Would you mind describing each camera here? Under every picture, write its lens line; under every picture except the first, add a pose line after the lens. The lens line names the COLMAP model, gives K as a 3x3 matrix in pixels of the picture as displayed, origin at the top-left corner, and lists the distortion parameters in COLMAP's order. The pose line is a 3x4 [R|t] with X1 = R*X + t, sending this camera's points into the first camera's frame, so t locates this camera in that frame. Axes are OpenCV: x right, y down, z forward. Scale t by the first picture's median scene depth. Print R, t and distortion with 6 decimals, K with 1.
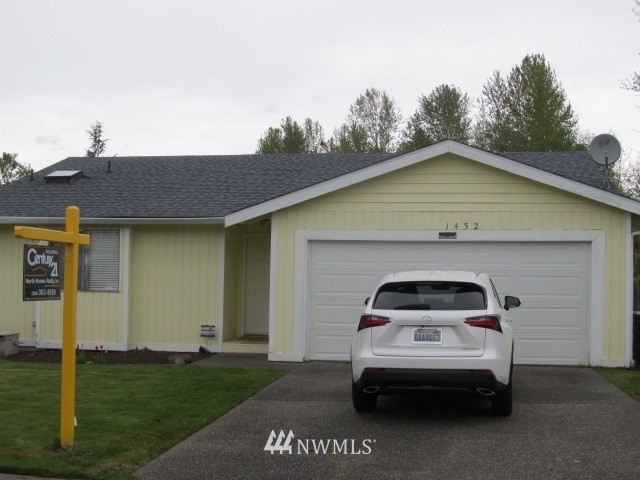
lens RADIAL K [[911.9, 0, 320.0], [0, 911.9, 239.3], [0, 0, 1]] dist [-0.131914, 0.000000]
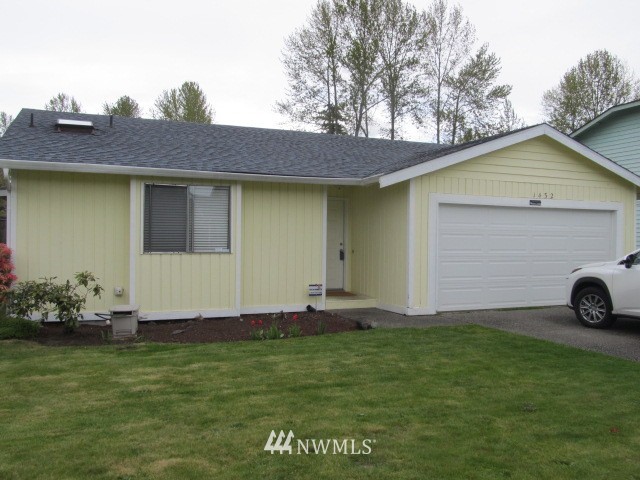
lens RADIAL K [[565.7, 0, 320.0], [0, 565.7, 241.8], [0, 0, 1]] dist [-0.059881, 0.006861]
pose [[0.842719, -0.008589, 0.538285, -0.458666], [-0.024784, 0.998194, 0.054728, 0.012513], [-0.537783, -0.059461, 0.840984, 0.467843]]
